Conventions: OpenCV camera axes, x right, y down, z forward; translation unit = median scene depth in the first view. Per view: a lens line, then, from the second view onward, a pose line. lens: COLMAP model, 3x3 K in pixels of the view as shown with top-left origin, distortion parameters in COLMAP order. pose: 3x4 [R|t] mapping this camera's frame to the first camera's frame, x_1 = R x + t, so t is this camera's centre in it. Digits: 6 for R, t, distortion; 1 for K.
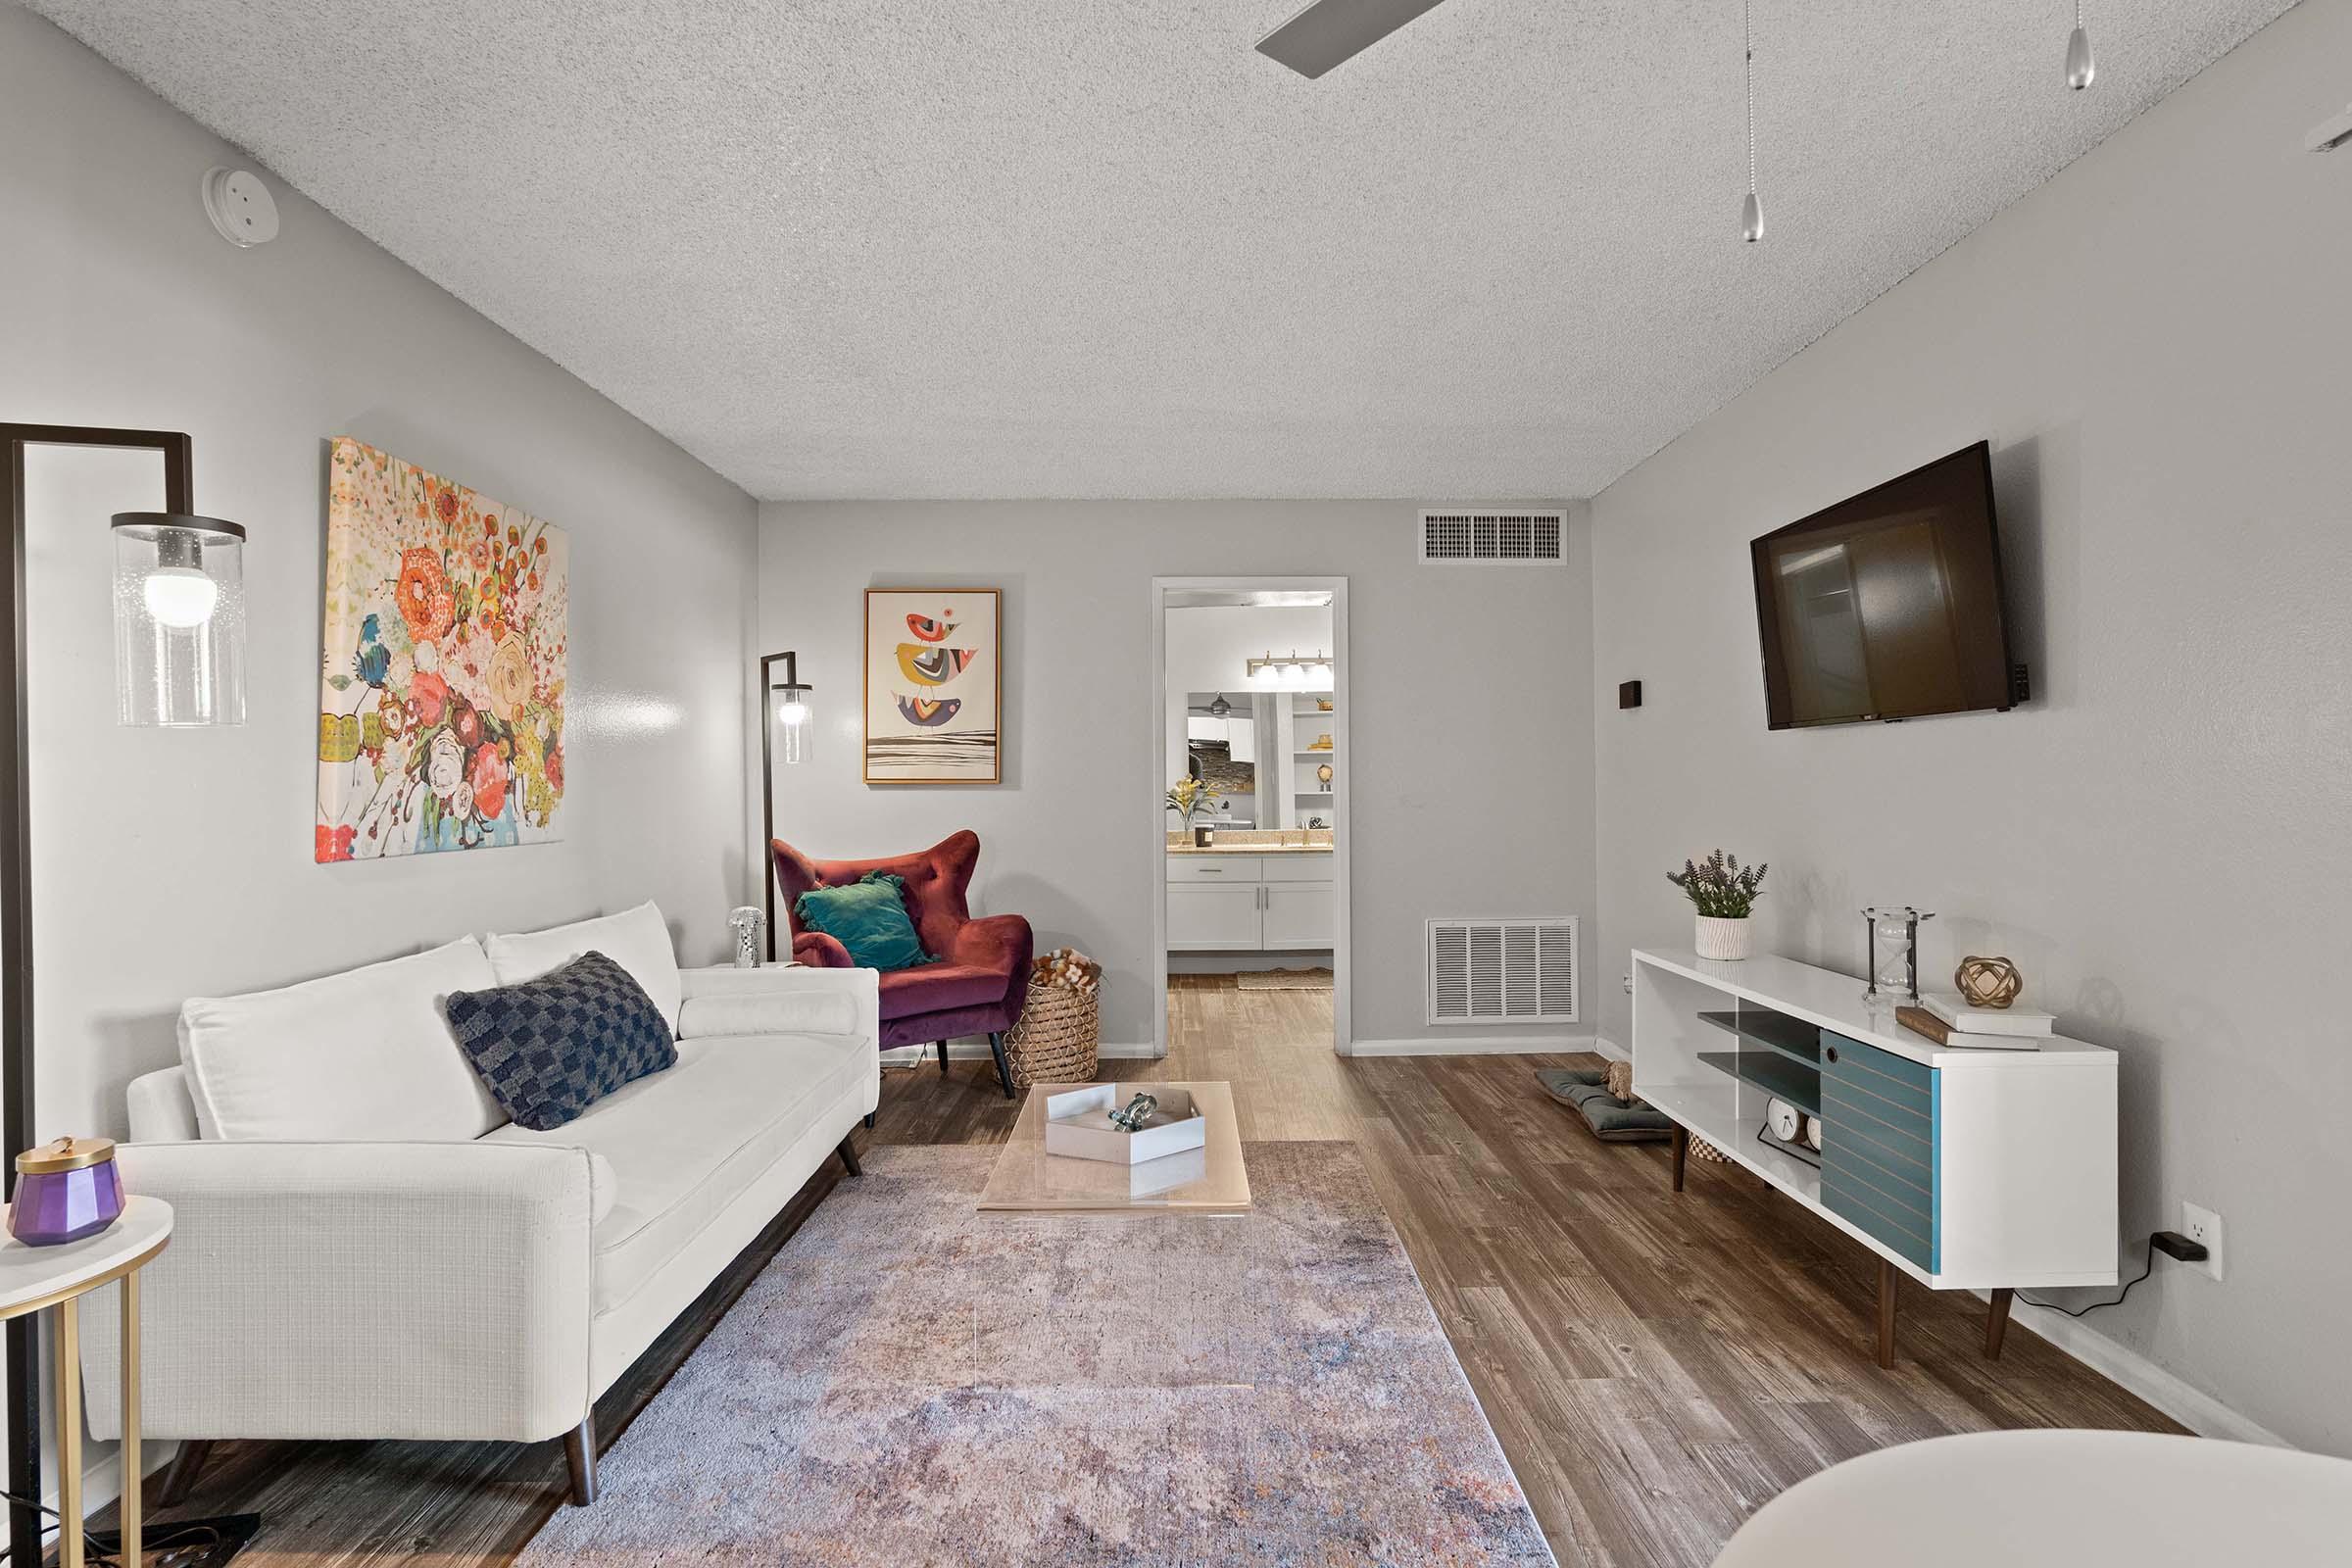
lens RADIAL K [[1131.0, 0, 1195.4], [0, 1131.0, 776.2], [0, 0, 1]] dist [-0.027386, 0.009735]
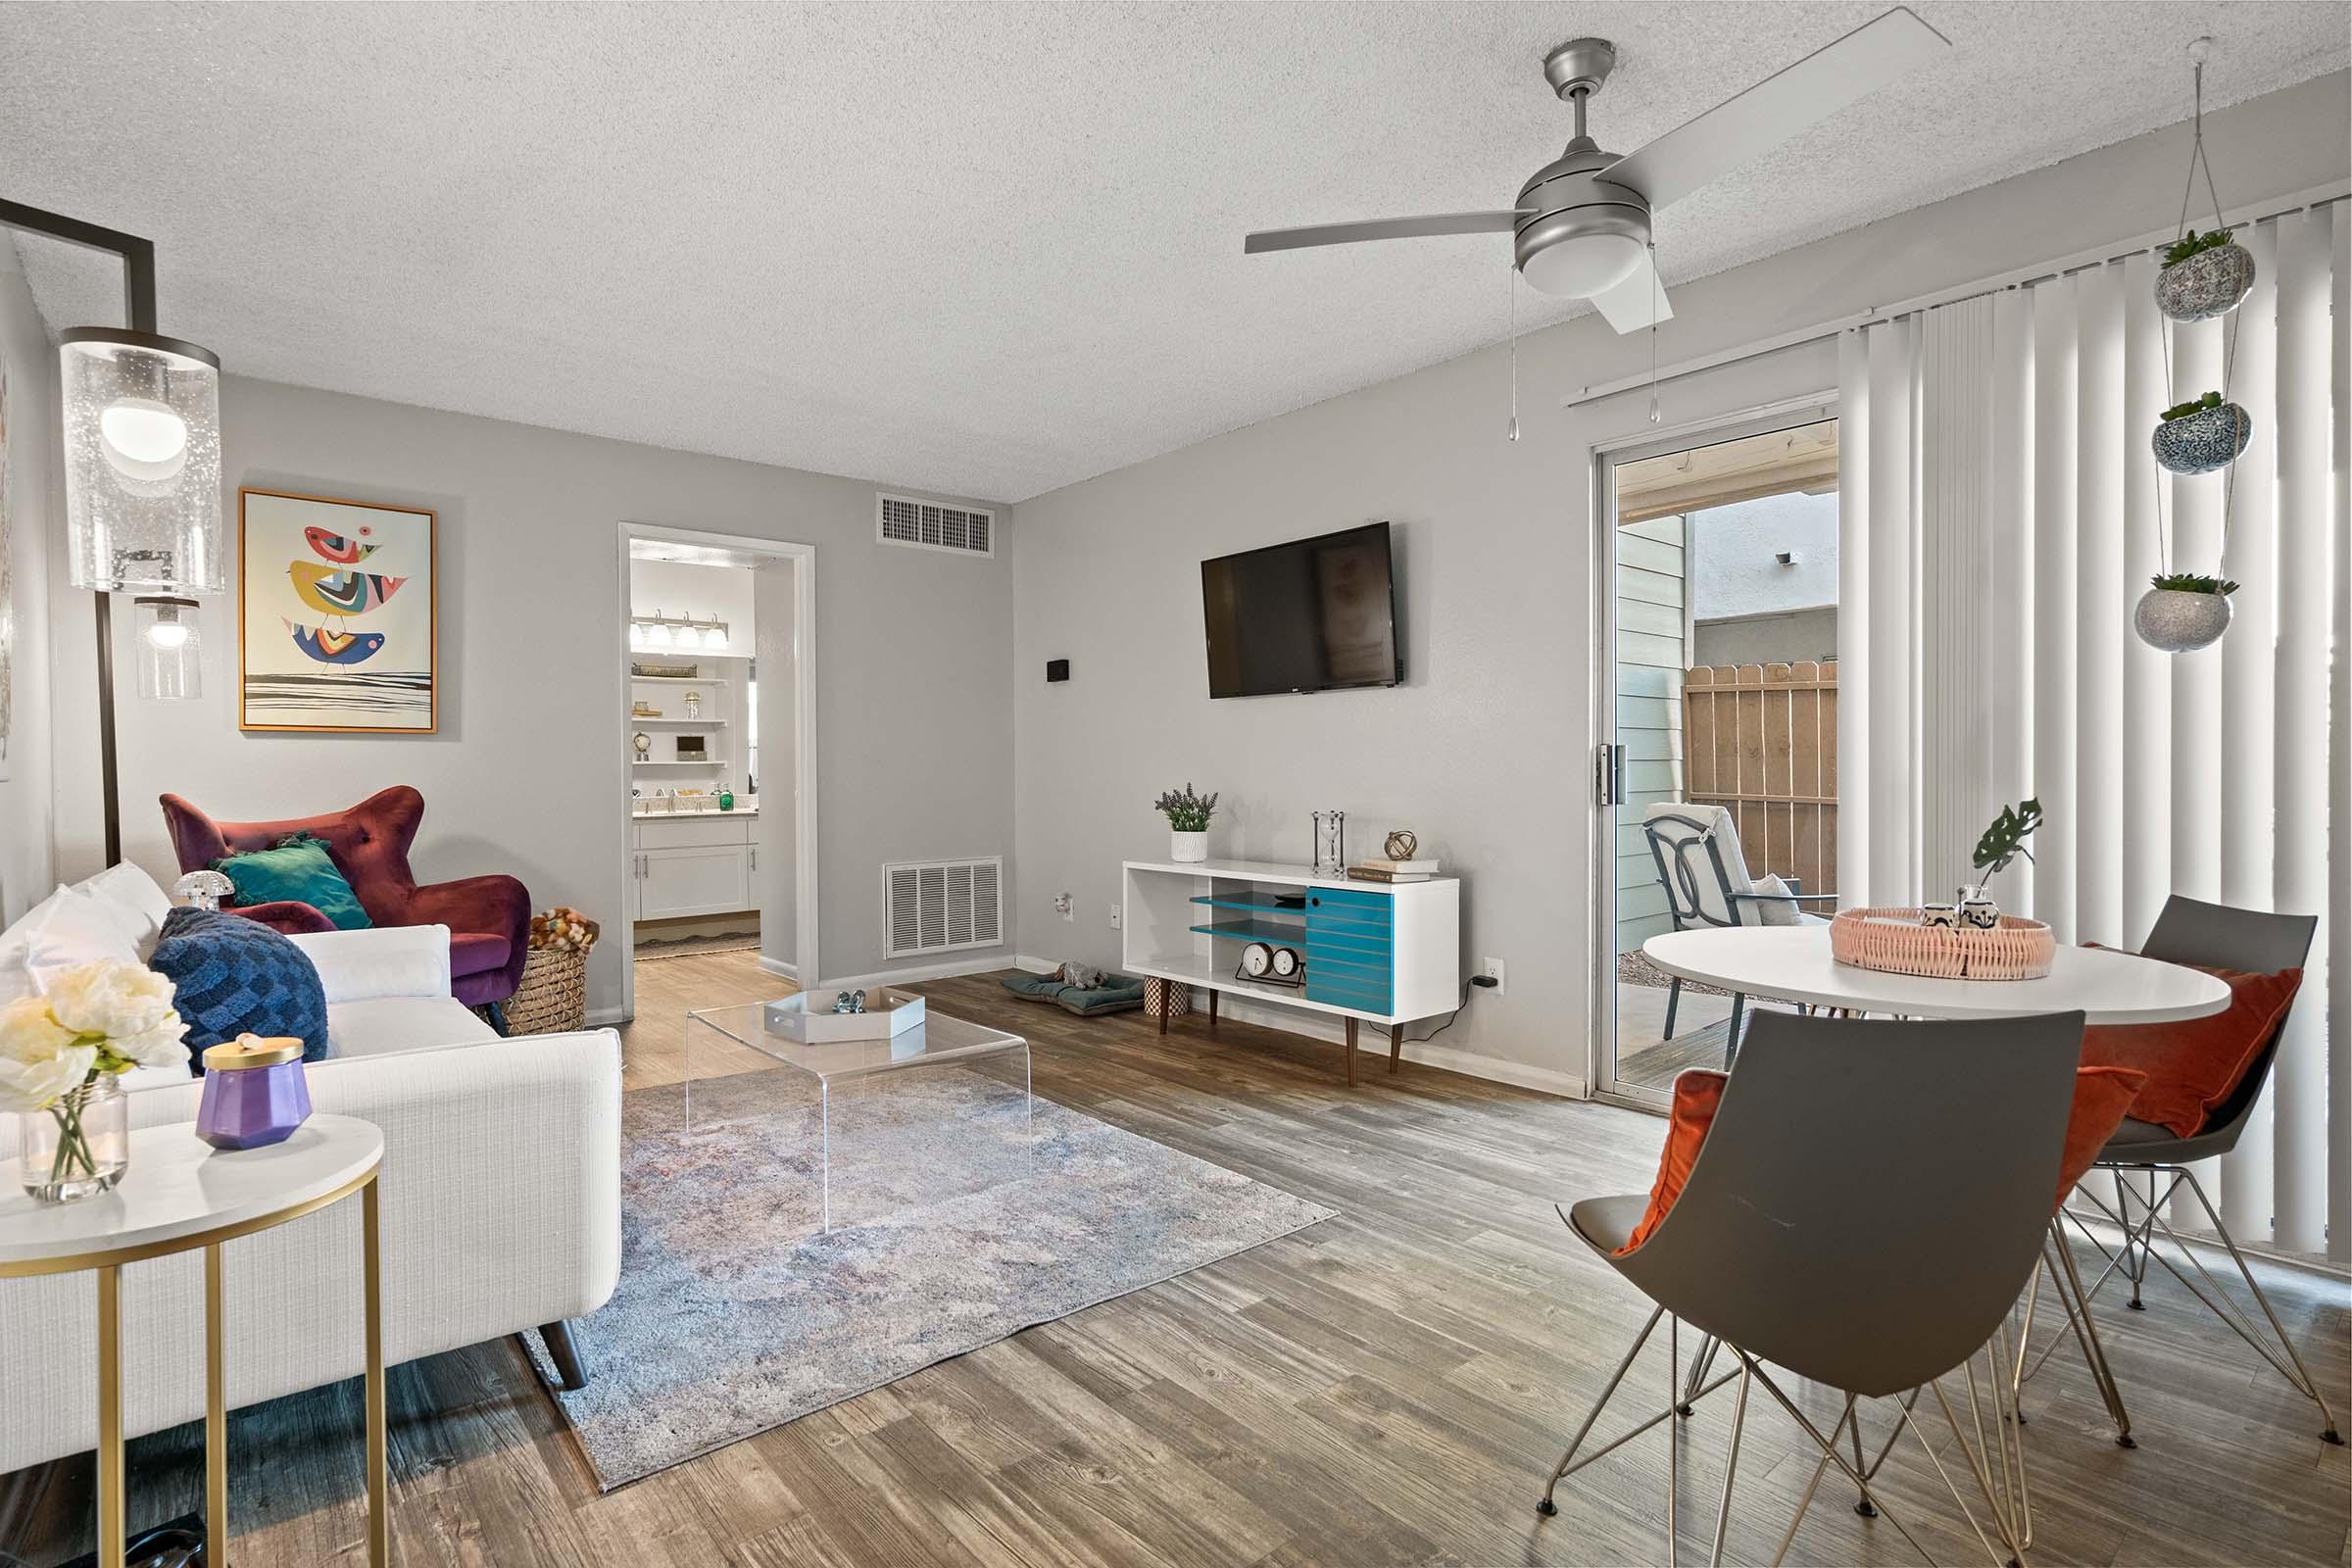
lens RADIAL K [[1162.5, 0, 1175.8], [0, 1162.5, 779.5], [0, 0, 1]] dist [-0.003534, 0.000271]
pose [[0.773495, -0.004331, 0.633787, -0.517947], [-0.004207, 0.999920, 0.011967, 0.050076], [-0.633788, -0.011923, 0.773415, -0.110657]]
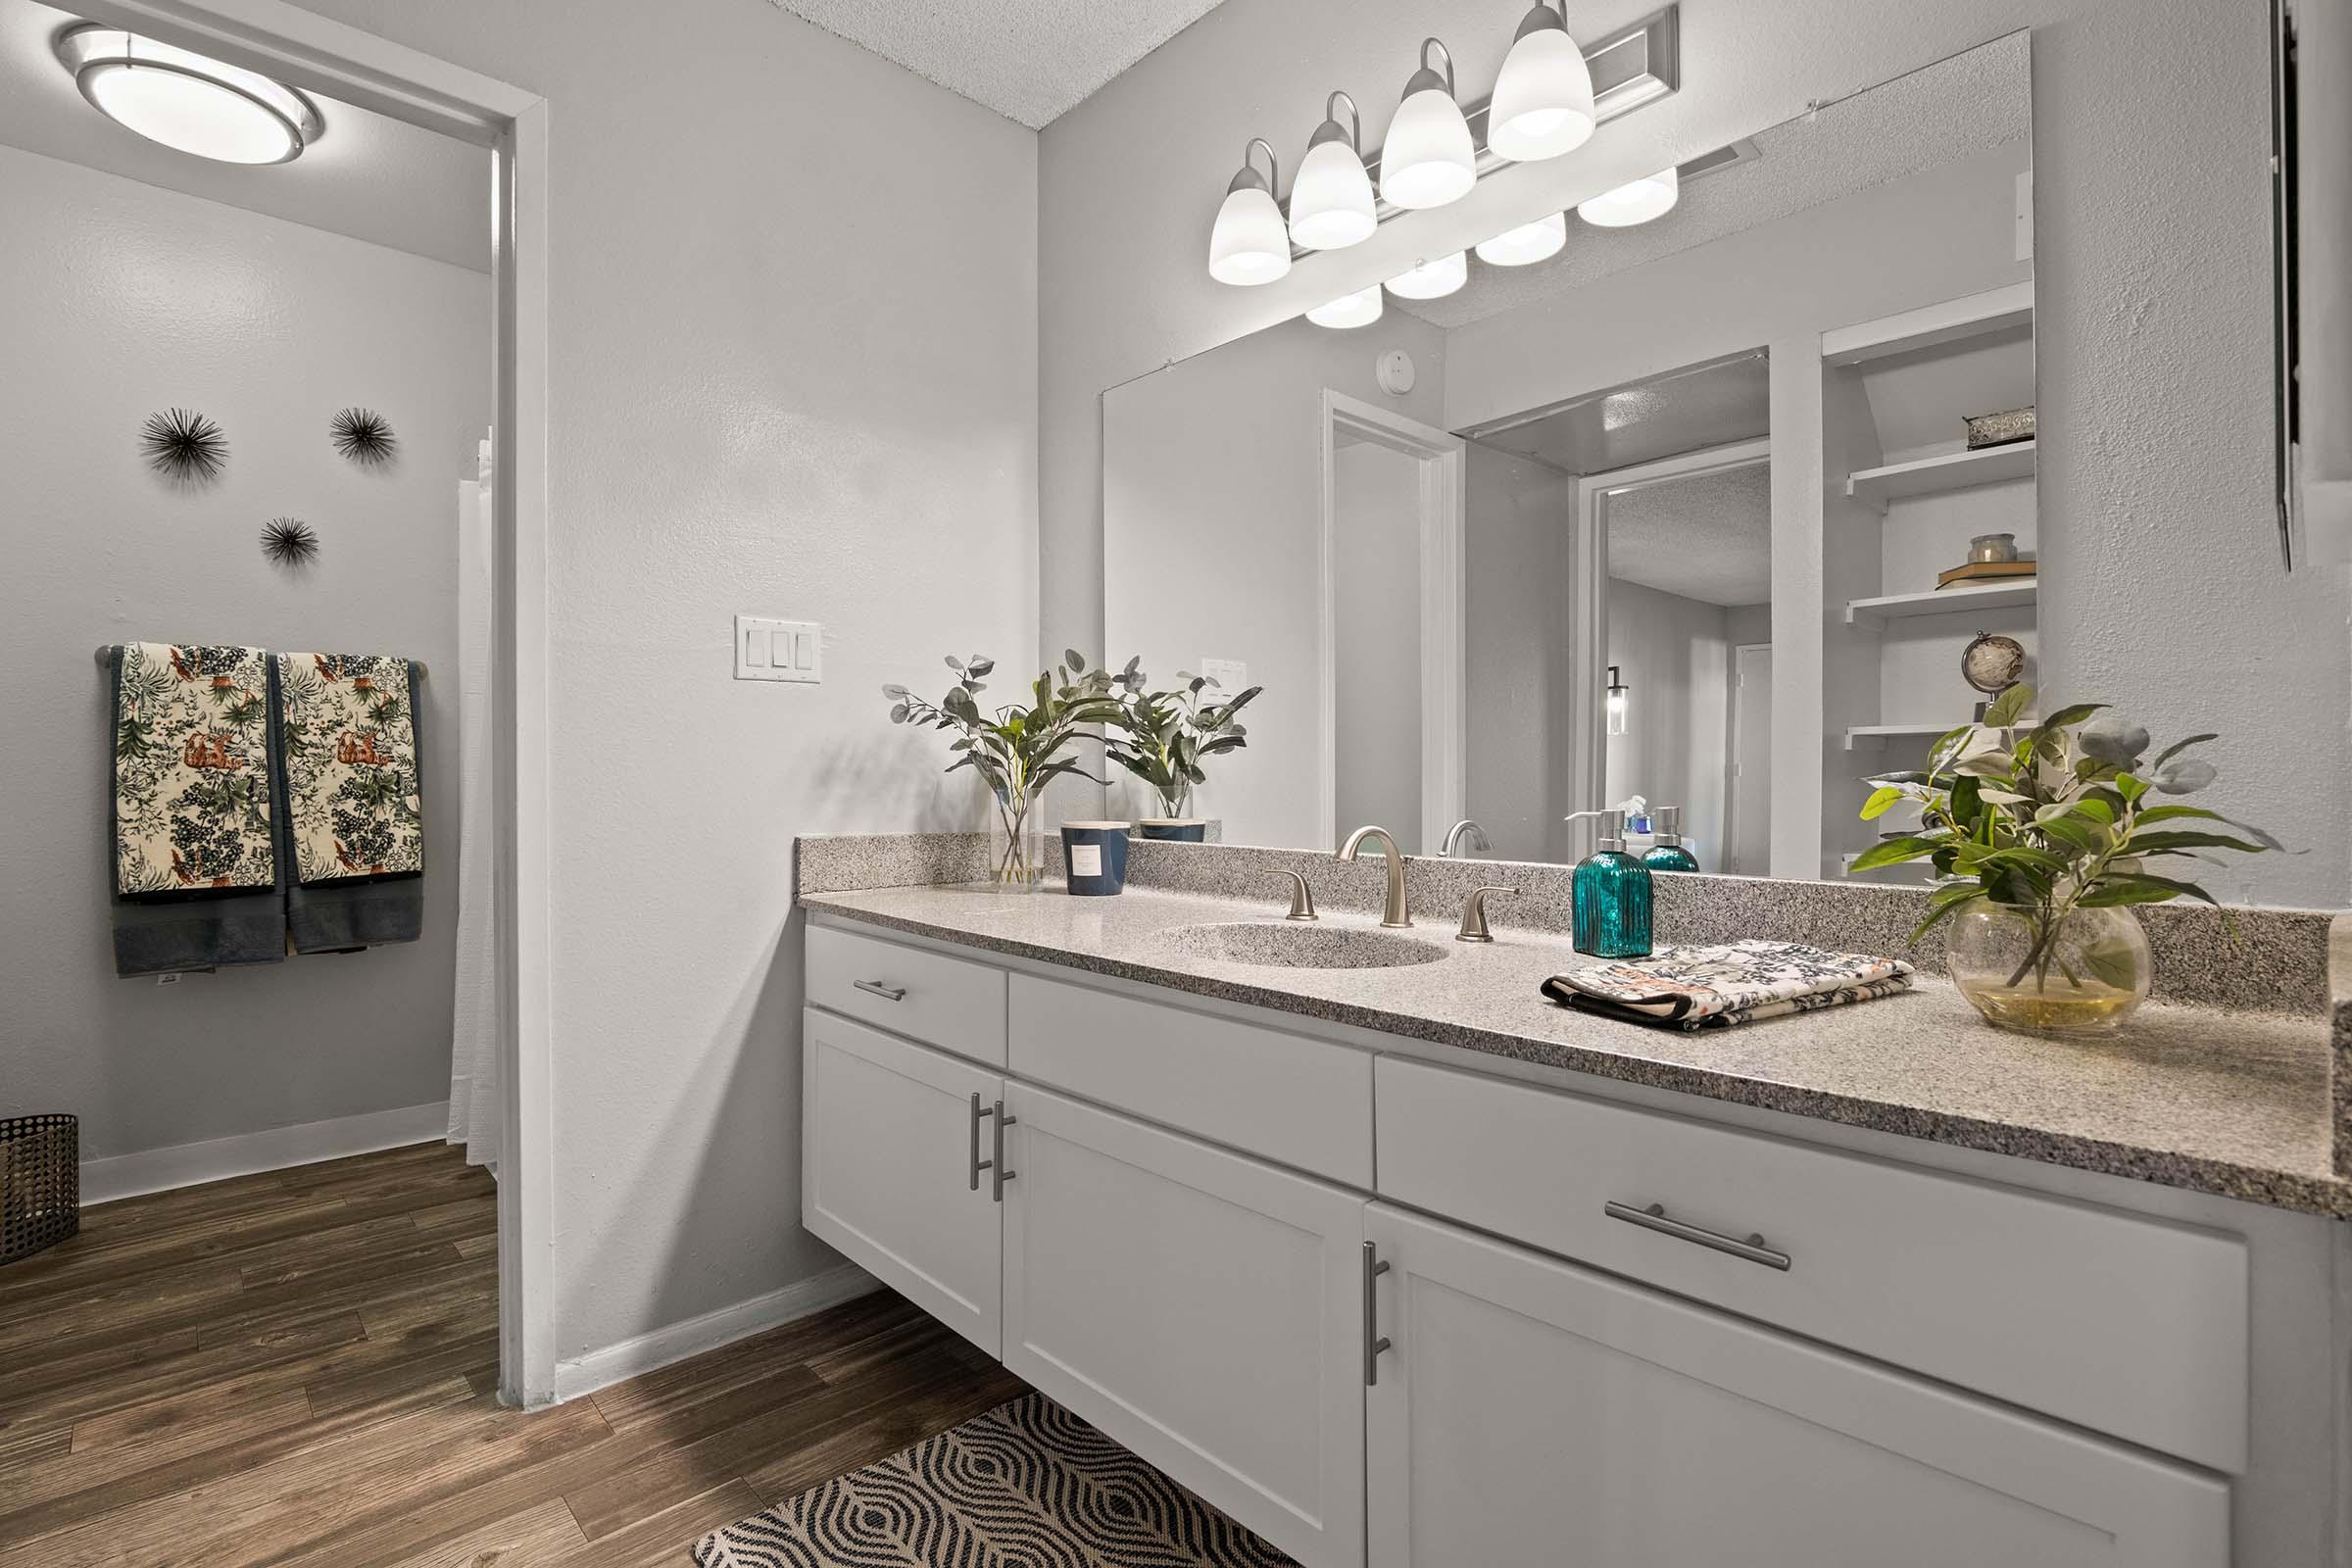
lens RADIAL K [[1112.1, 0, 1181.2], [0, 1112.1, 762.9], [0, 0, 1]] dist [-0.022664, 0.008212]
pose [[-0.668910, 0.006289, 0.743316, -0.745825], [-0.000618, 0.999959, -0.009016, 0.057617], [-0.743343, -0.006491, -0.668879, 0.597838]]
